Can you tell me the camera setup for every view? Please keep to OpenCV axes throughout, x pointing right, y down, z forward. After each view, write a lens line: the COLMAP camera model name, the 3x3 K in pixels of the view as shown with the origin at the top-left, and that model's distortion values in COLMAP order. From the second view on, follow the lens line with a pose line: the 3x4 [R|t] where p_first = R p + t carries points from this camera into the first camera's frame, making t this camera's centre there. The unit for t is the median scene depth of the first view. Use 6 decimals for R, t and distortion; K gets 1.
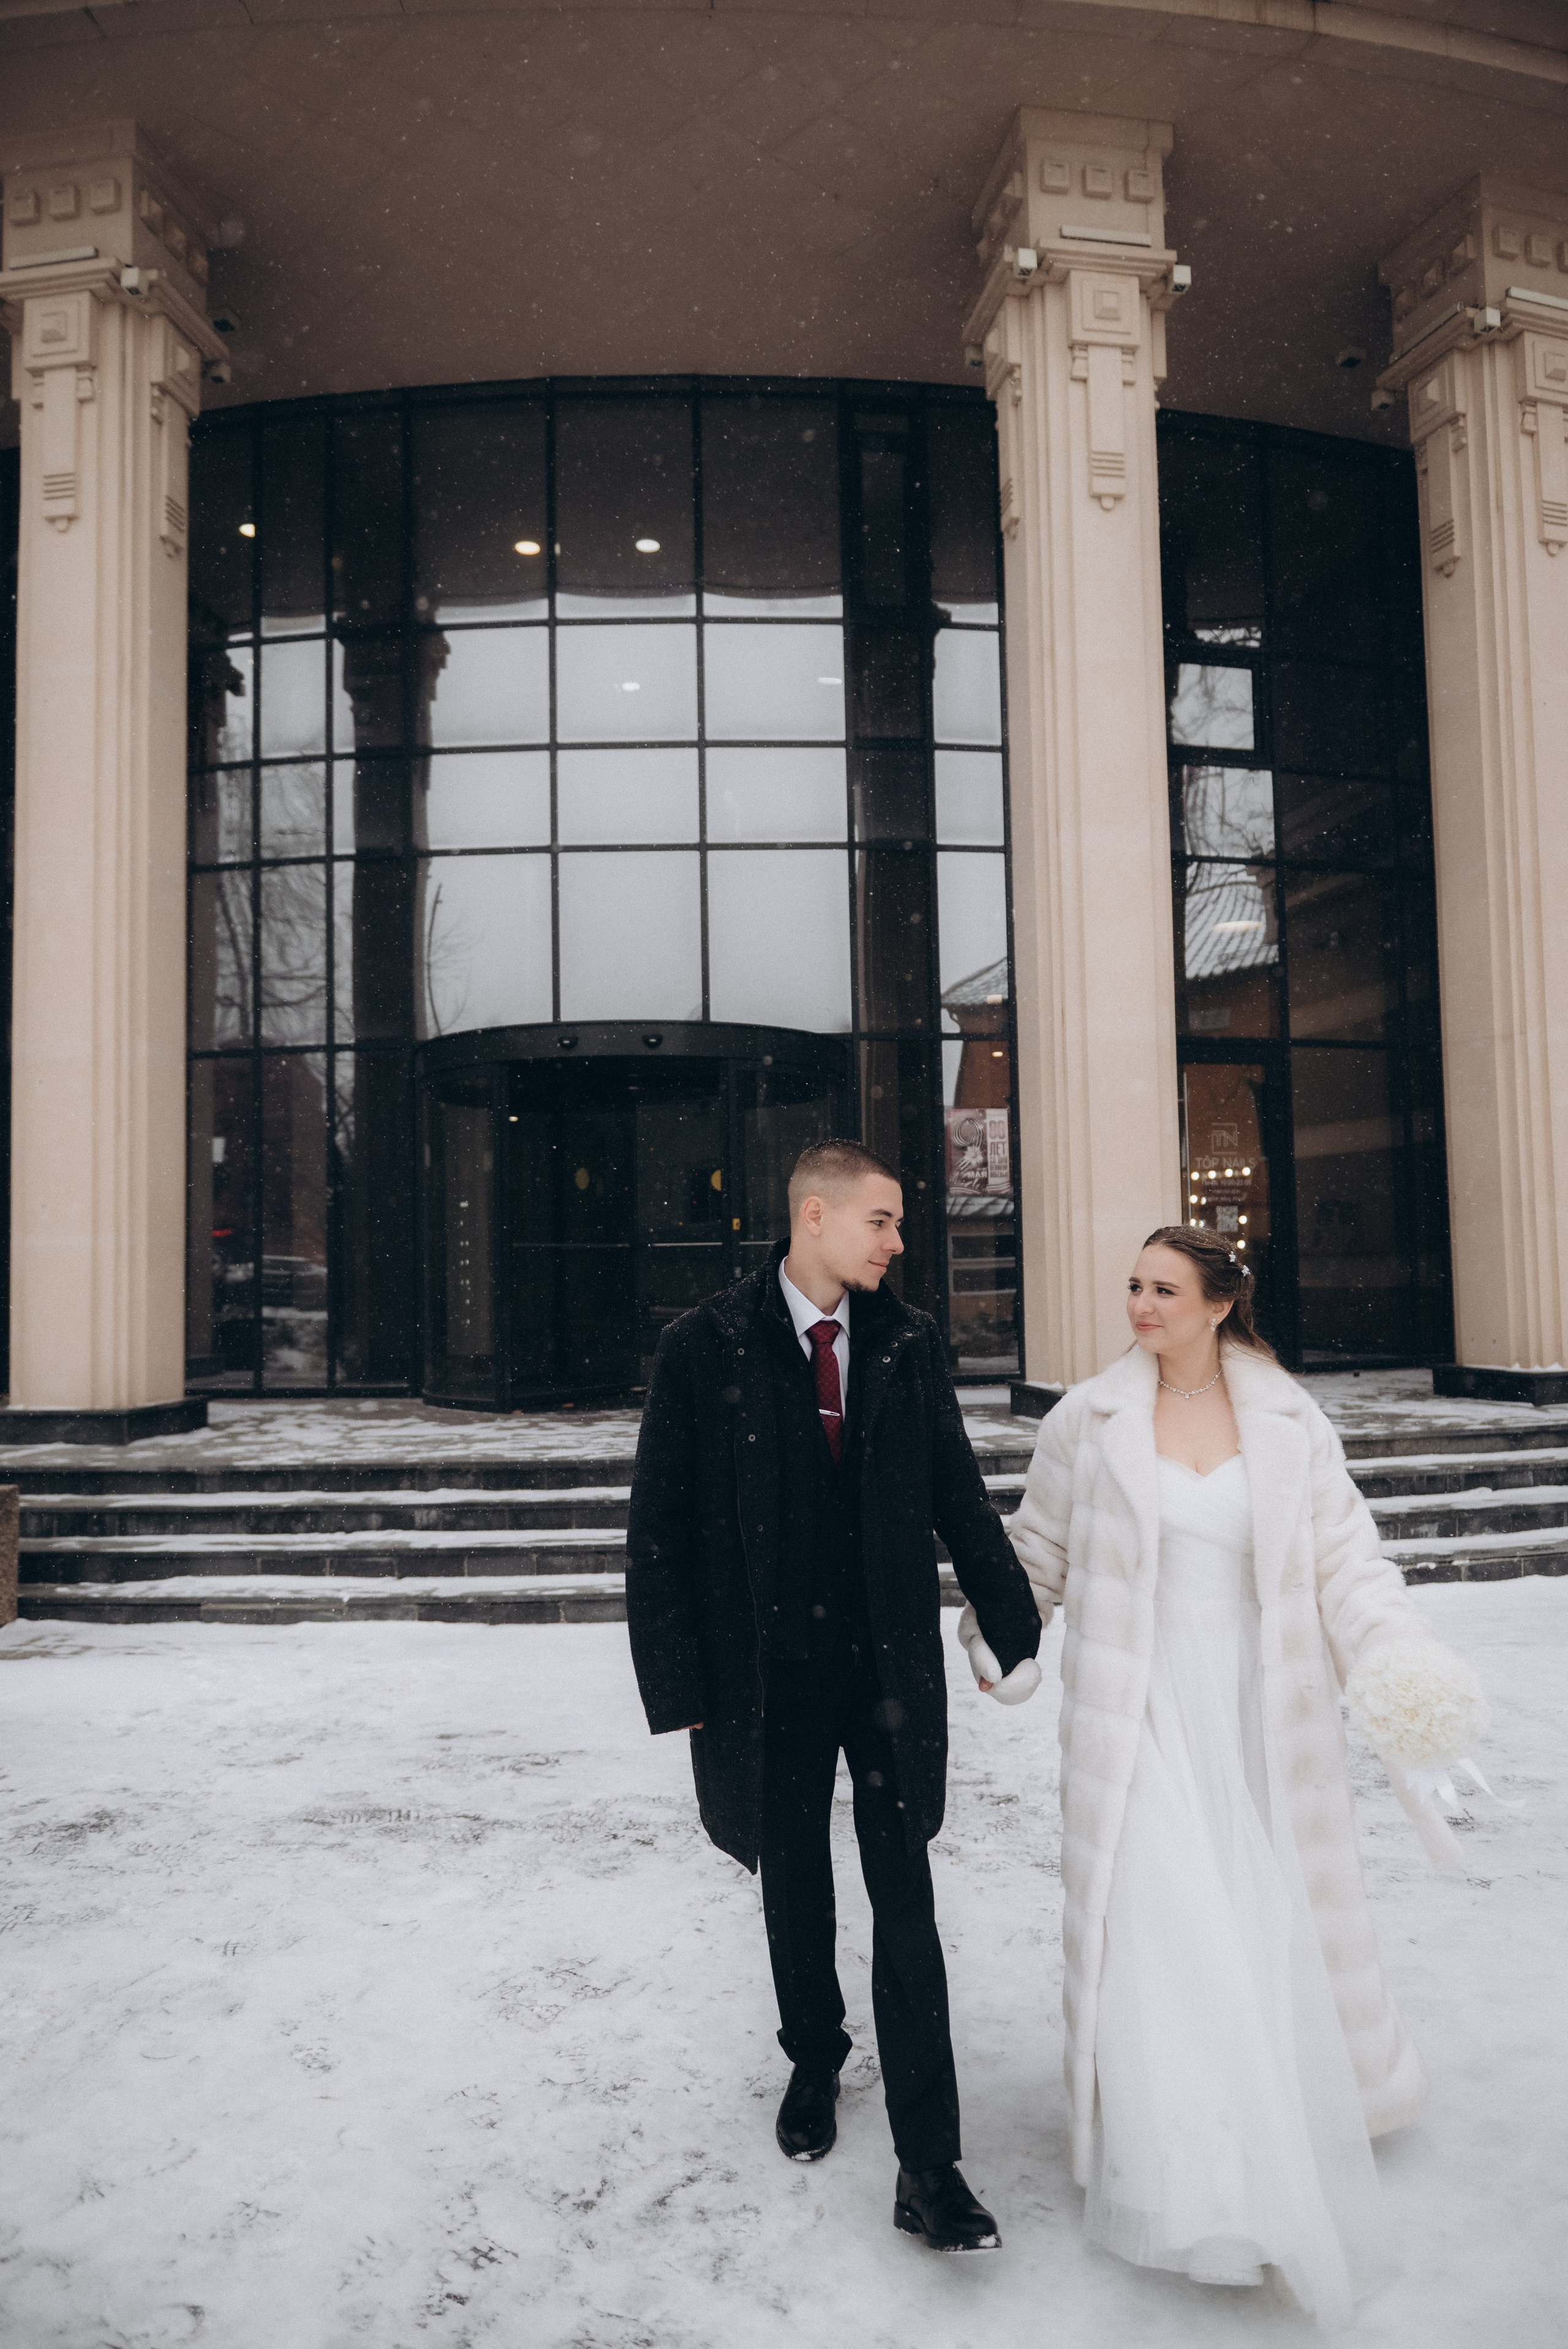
lens RADIAL K [[1644.3, 0, 707.5], [0, 1644.3, 1179.3], [0, 0, 1]] dist [-0.005169, -0.004280]
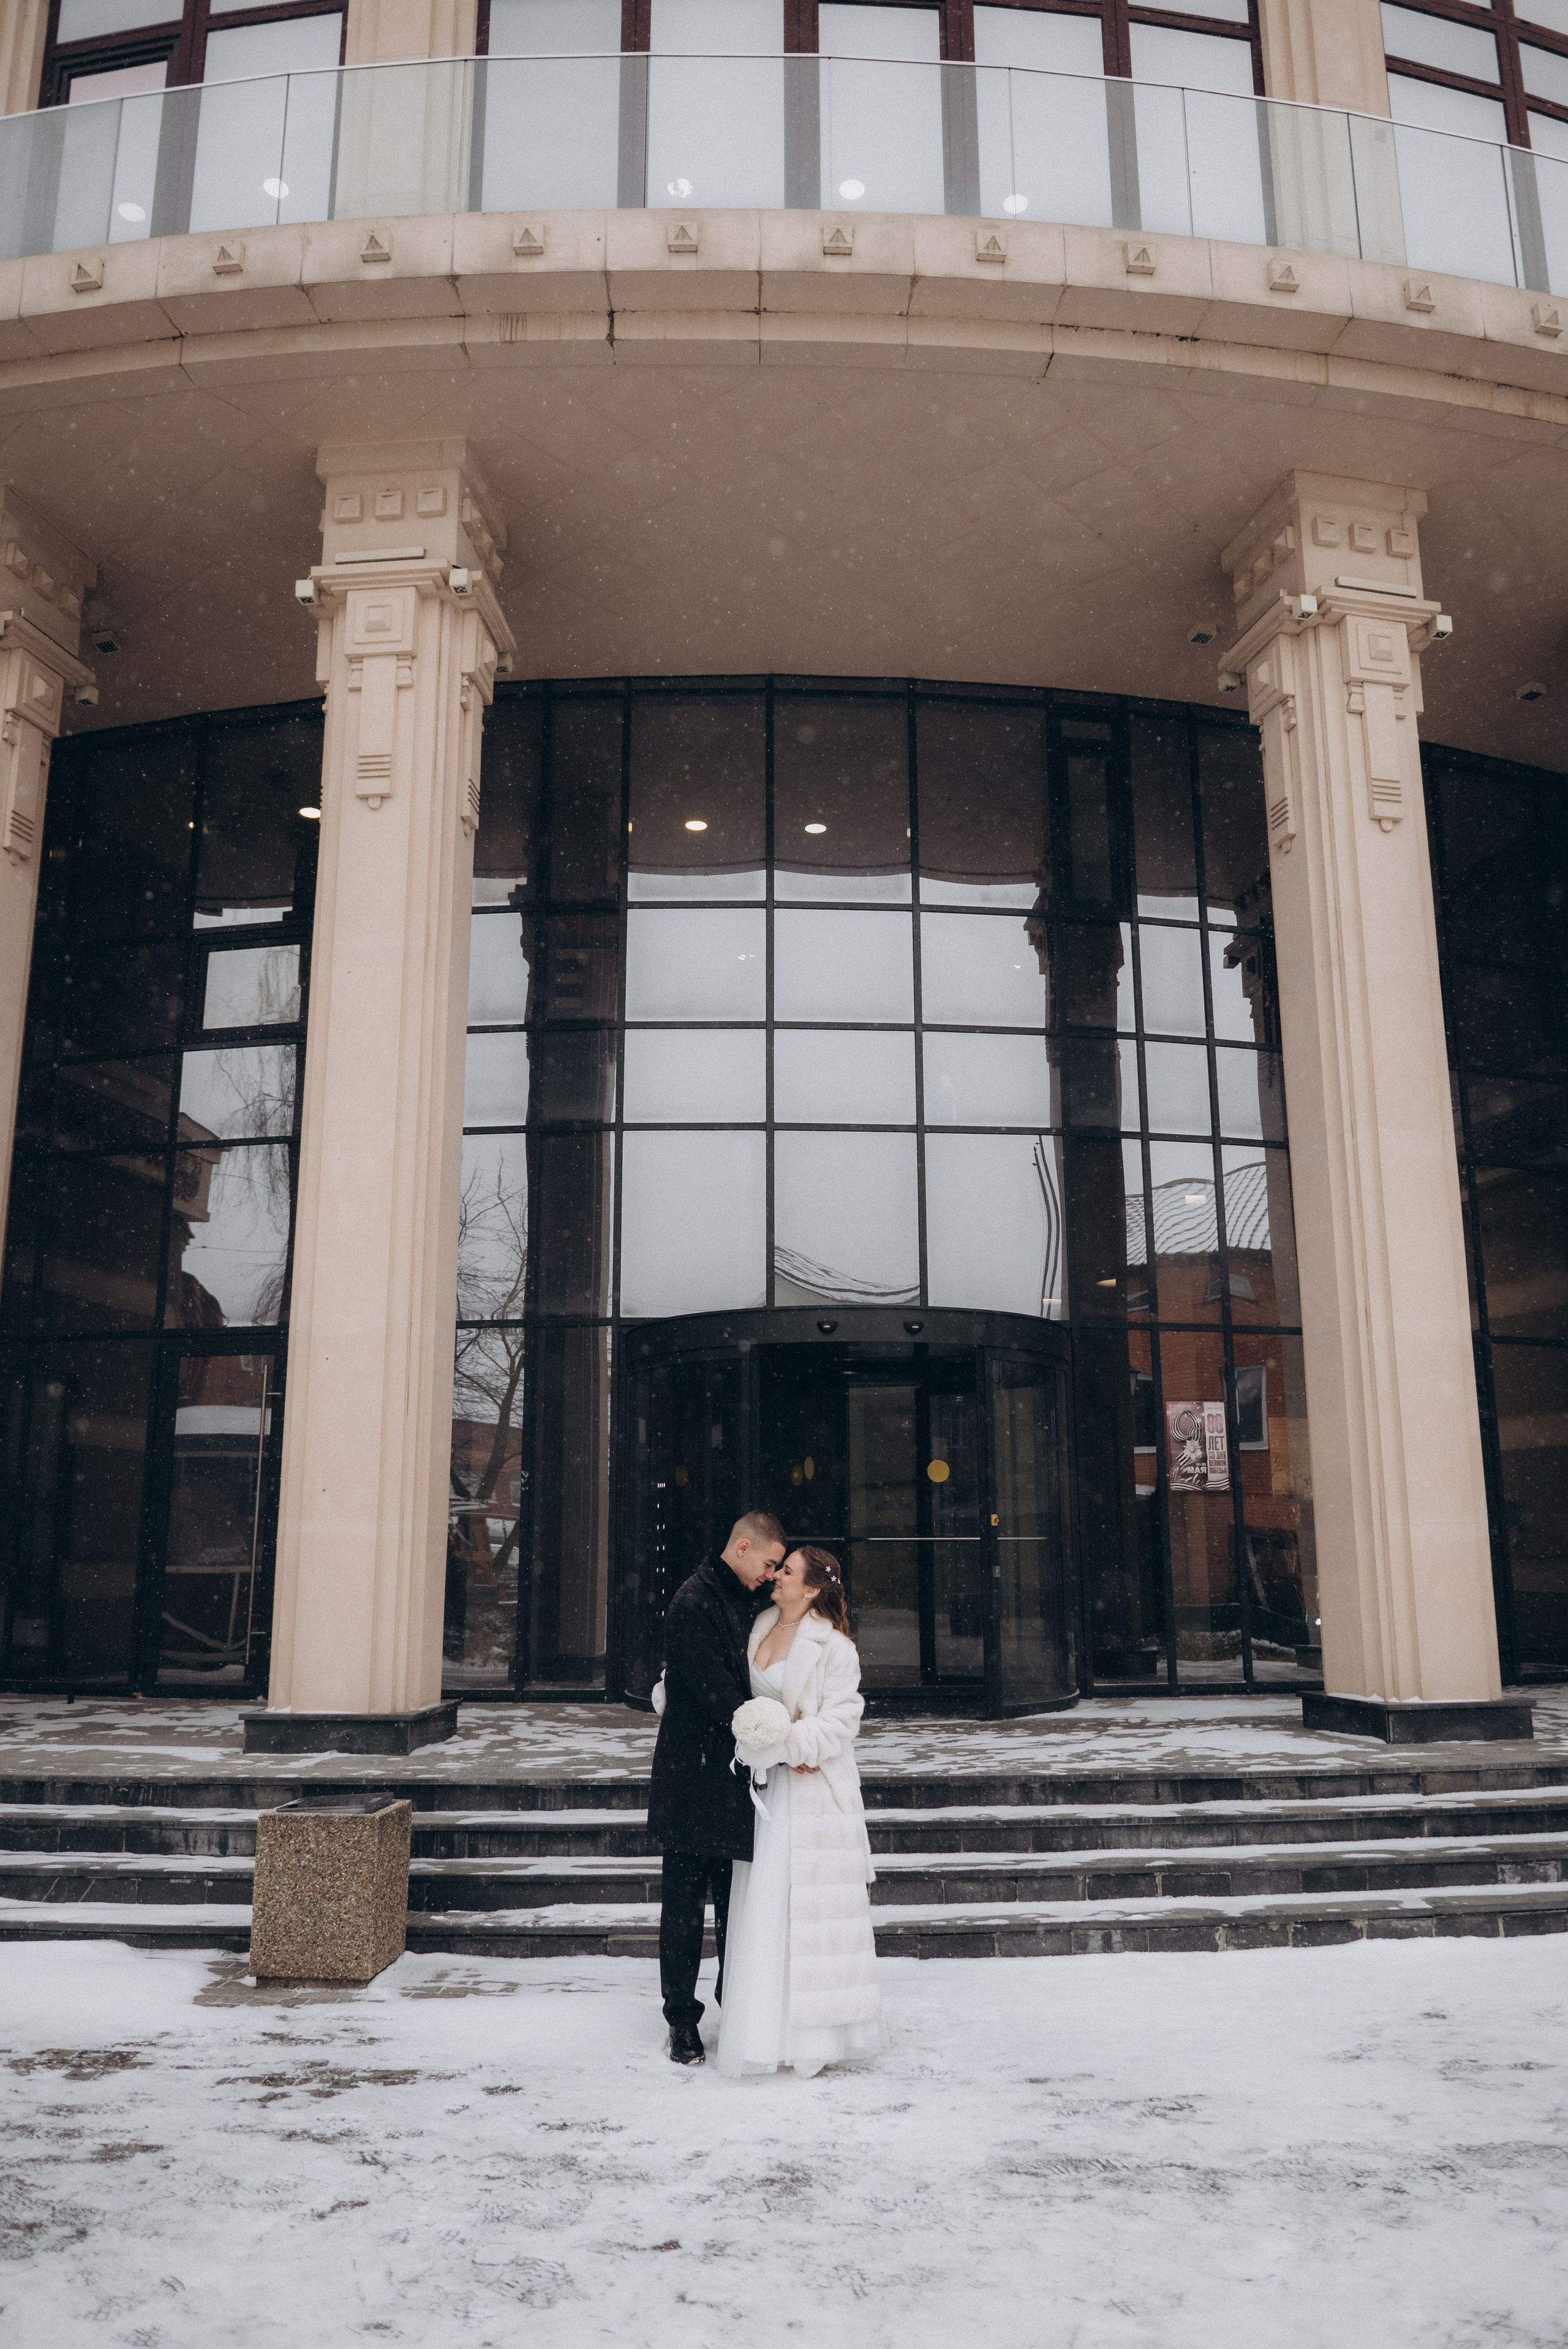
lens RADIAL K [[1741.8, 0, 784.0], [0, 1741.8, 1174.5], [0, 0, 1]] dist [-0.005827, -0.004691]
pose [[0.997732, 0.029053, 0.060726, -0.199709], [-0.018943, 0.986792, -0.160880, -0.006838], [-0.064598, 0.159364, 0.985104, -0.031391]]
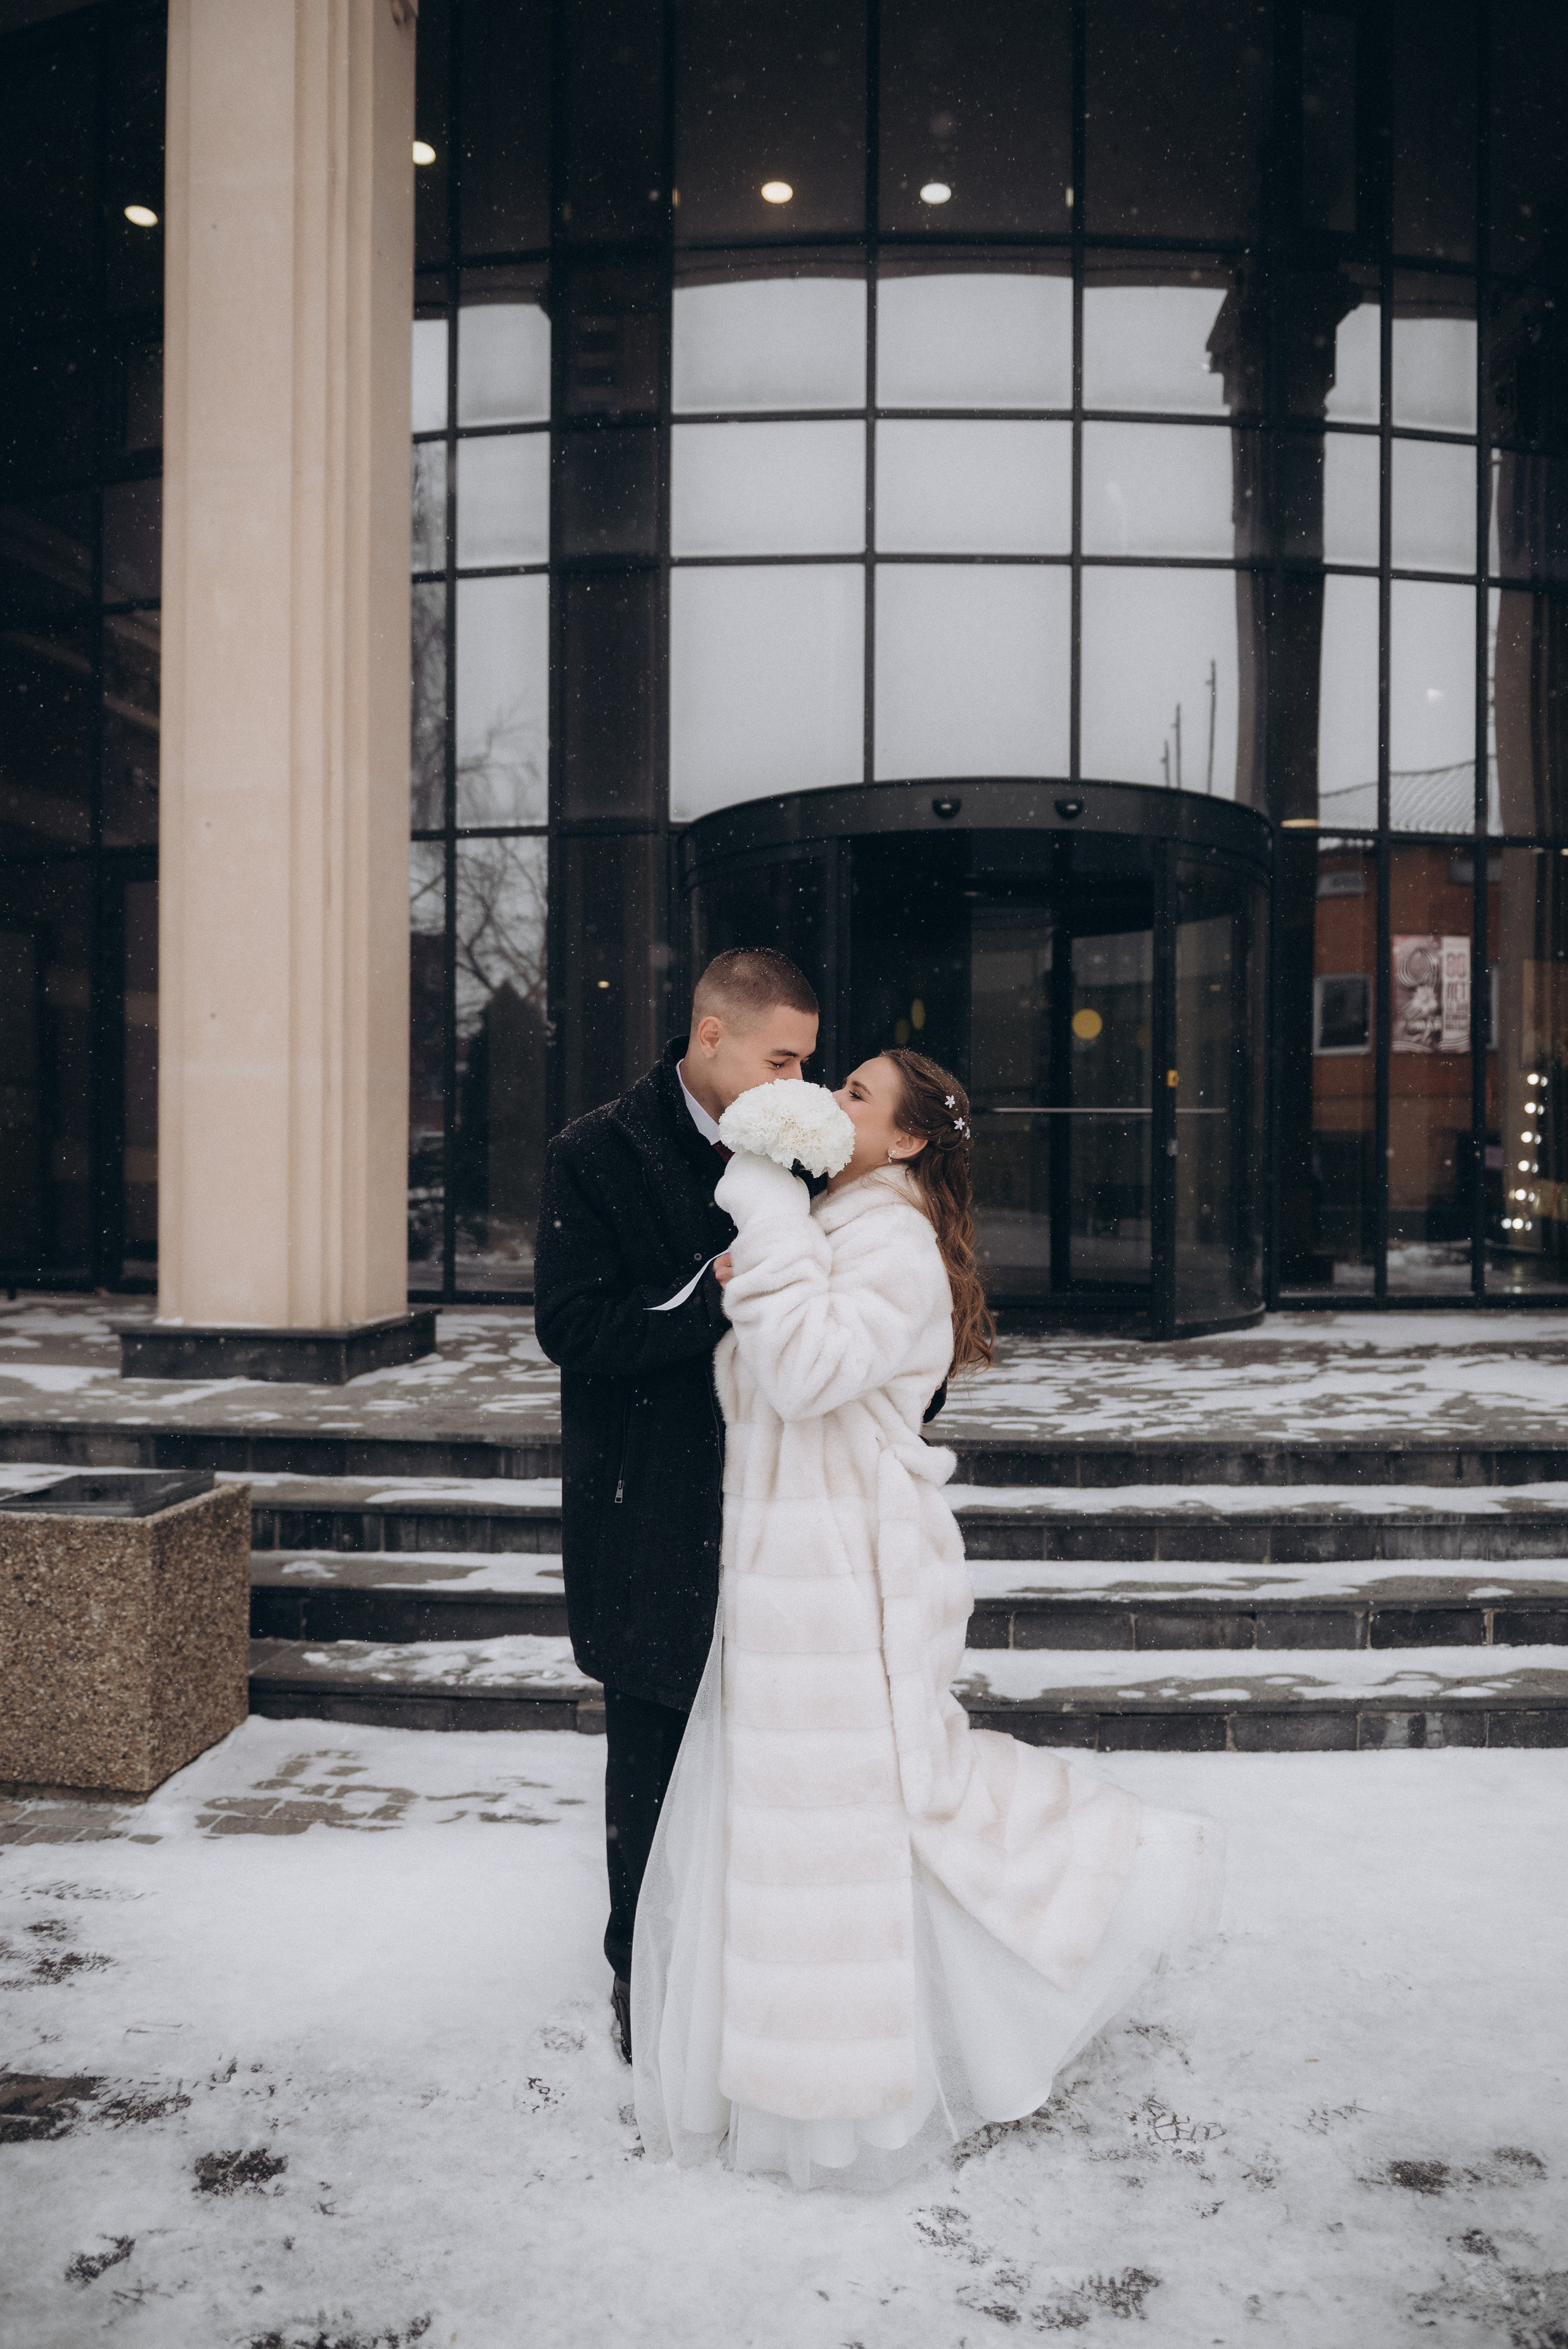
lens RADIAL K [[1741.8, 0, 784.0], [0, 1741.8, 1174.5], [0, 0, 1]] dist [-0.005827, -0.004691]
pose [[0.999694, 0.024090, 0.005540, -0.174510], [-0.024398, 0.997613, 0.064607, 0.027871], [-0.003971, -0.064722, 0.997895, 0.296915]]
